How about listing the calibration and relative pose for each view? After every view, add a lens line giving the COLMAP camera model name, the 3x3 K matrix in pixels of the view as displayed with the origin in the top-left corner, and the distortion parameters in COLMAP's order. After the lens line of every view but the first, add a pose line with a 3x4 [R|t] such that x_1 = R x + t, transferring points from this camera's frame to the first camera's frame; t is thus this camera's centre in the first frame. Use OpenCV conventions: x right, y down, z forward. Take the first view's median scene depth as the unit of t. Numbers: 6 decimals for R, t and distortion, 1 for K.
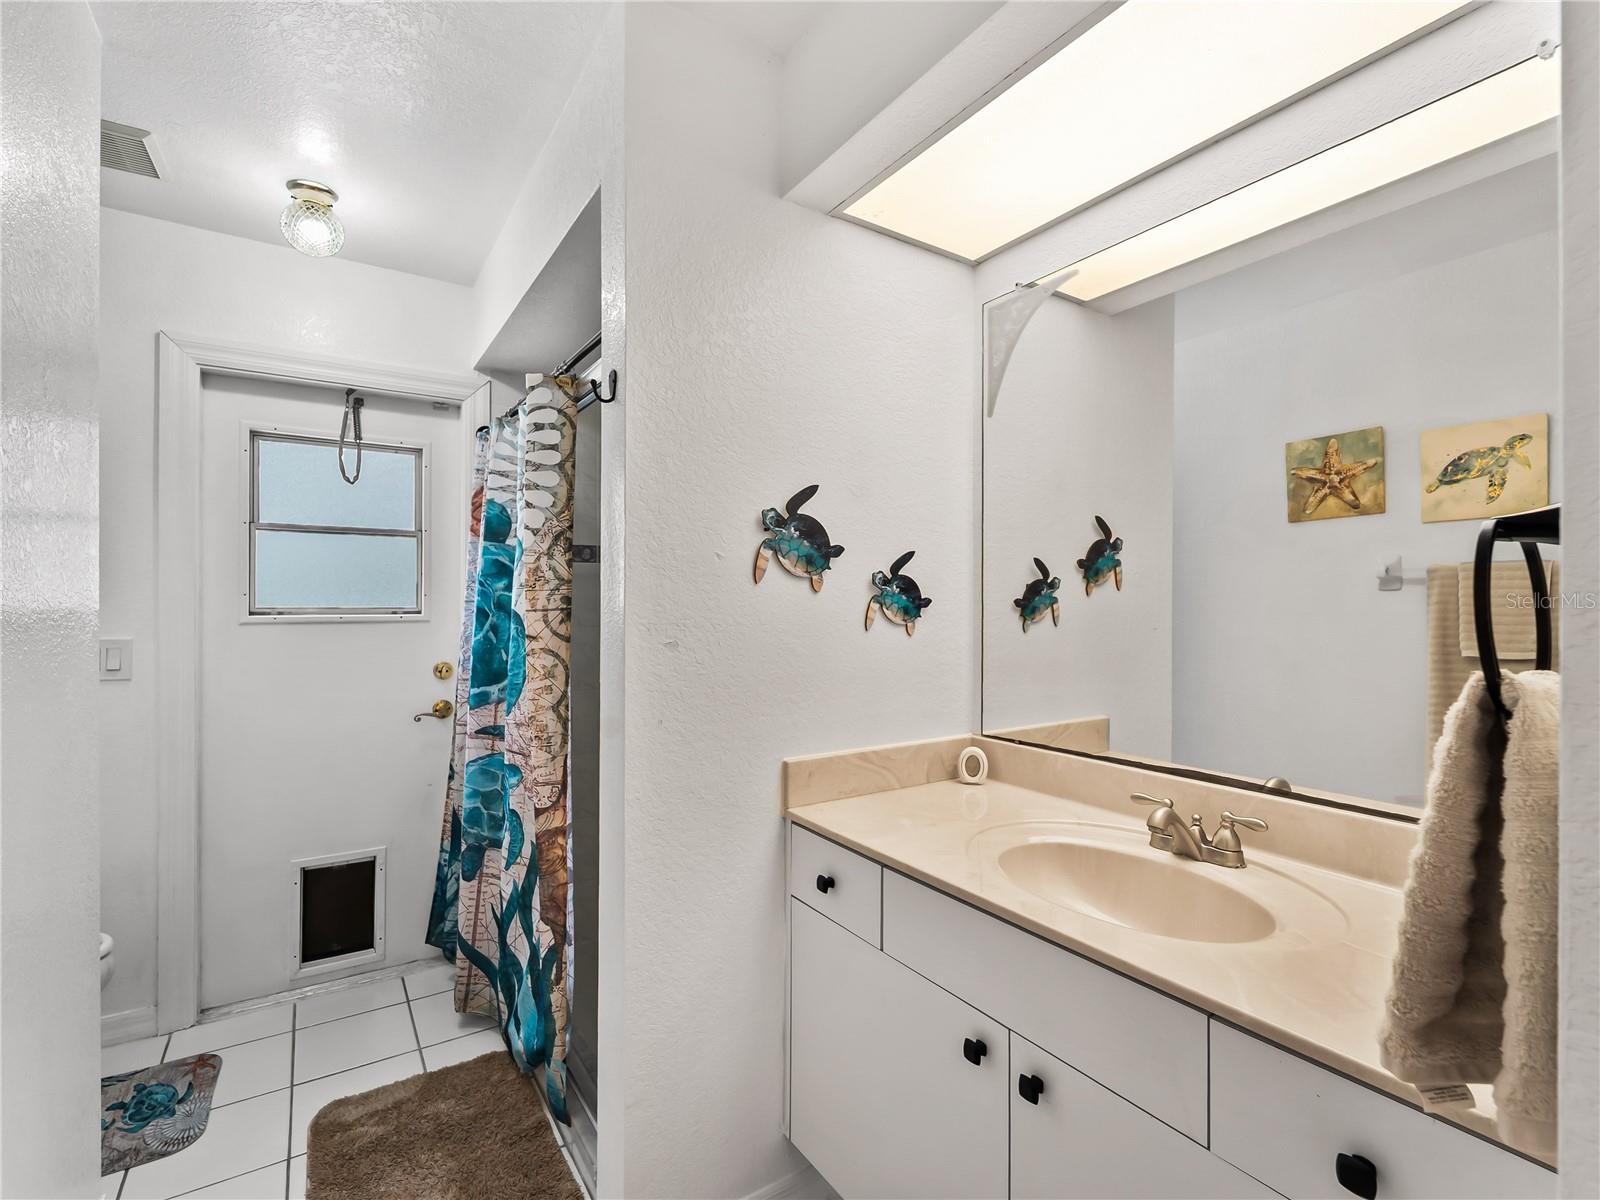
lens RADIAL K [[730.0, 0, 804.3], [0, 730.0, 602.1], [0, 0, 1]] dist [-0.000695, -0.003055]
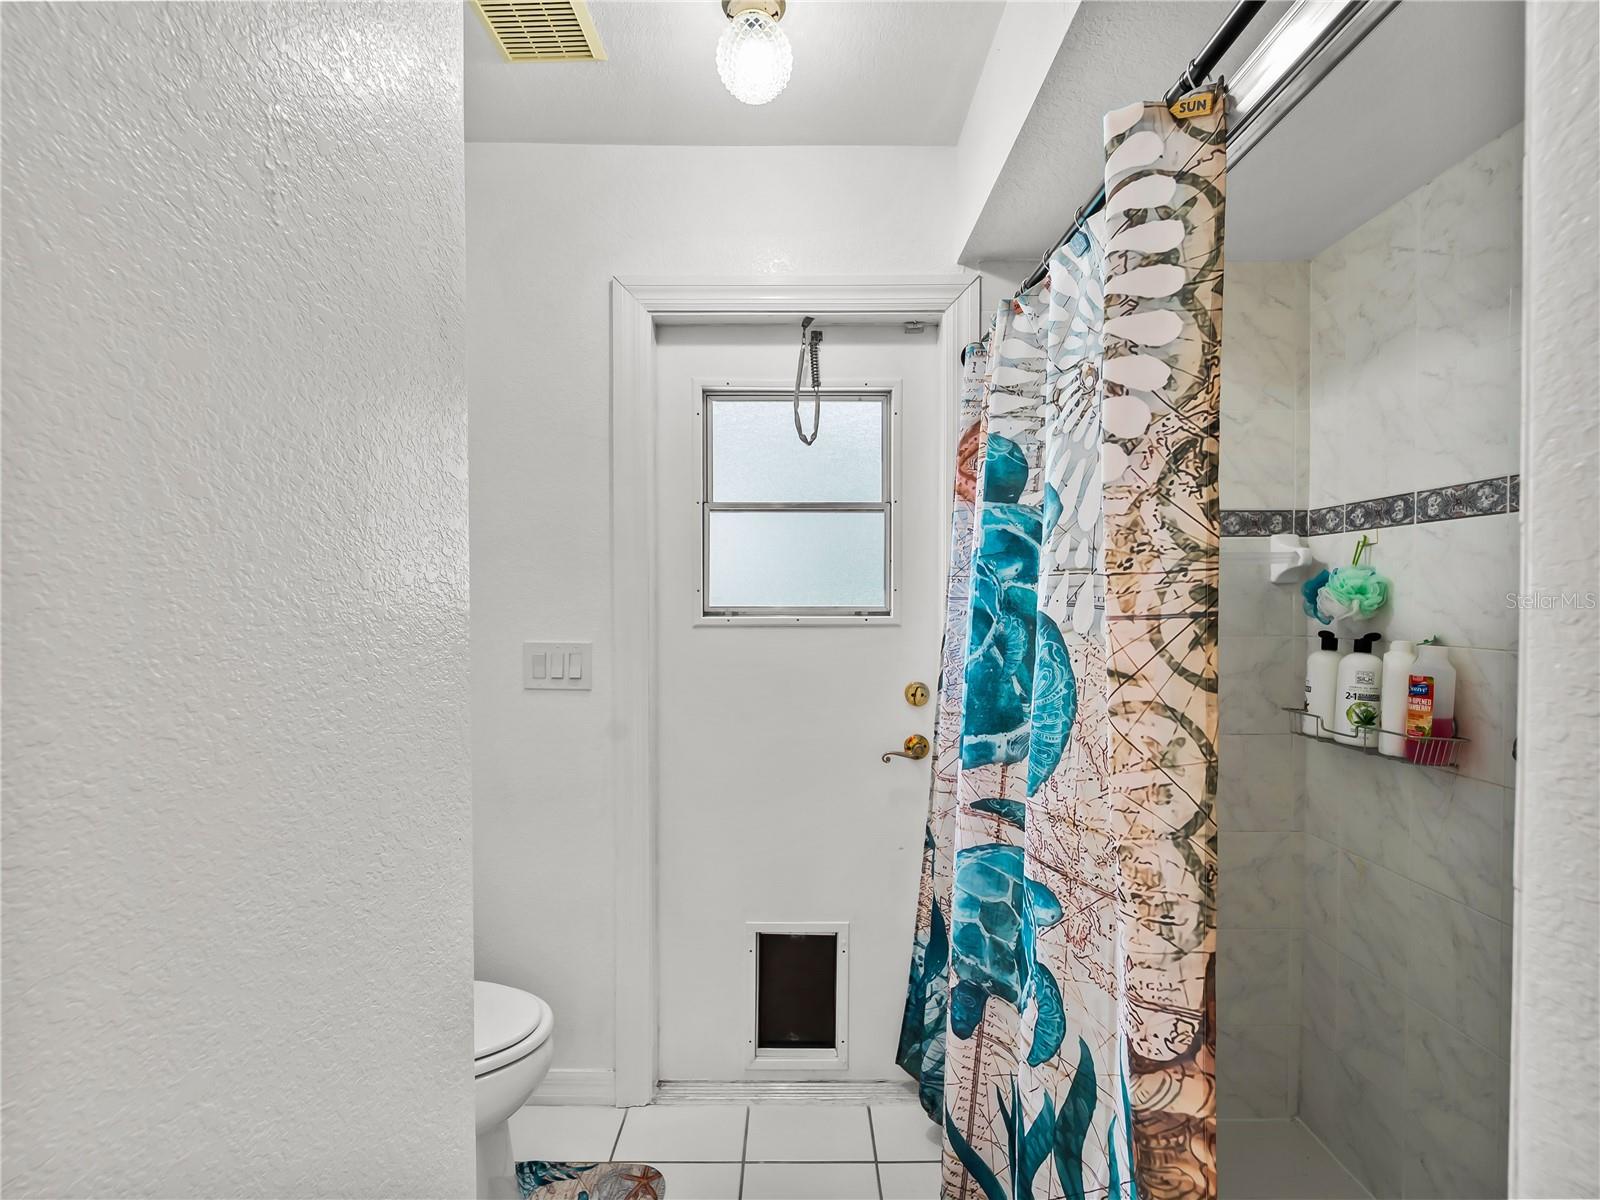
lens RADIAL K [[730.0, 0, 799.0], [0, 730.0, 601.9], [0, 0, 1]] dist [-0.000695, -0.003055]
pose [[0.830945, -0.000204, -0.556355, -0.223128], [0.002348, 0.999992, 0.003140, -0.000209], [0.556350, -0.003915, 0.830939, 0.392003]]
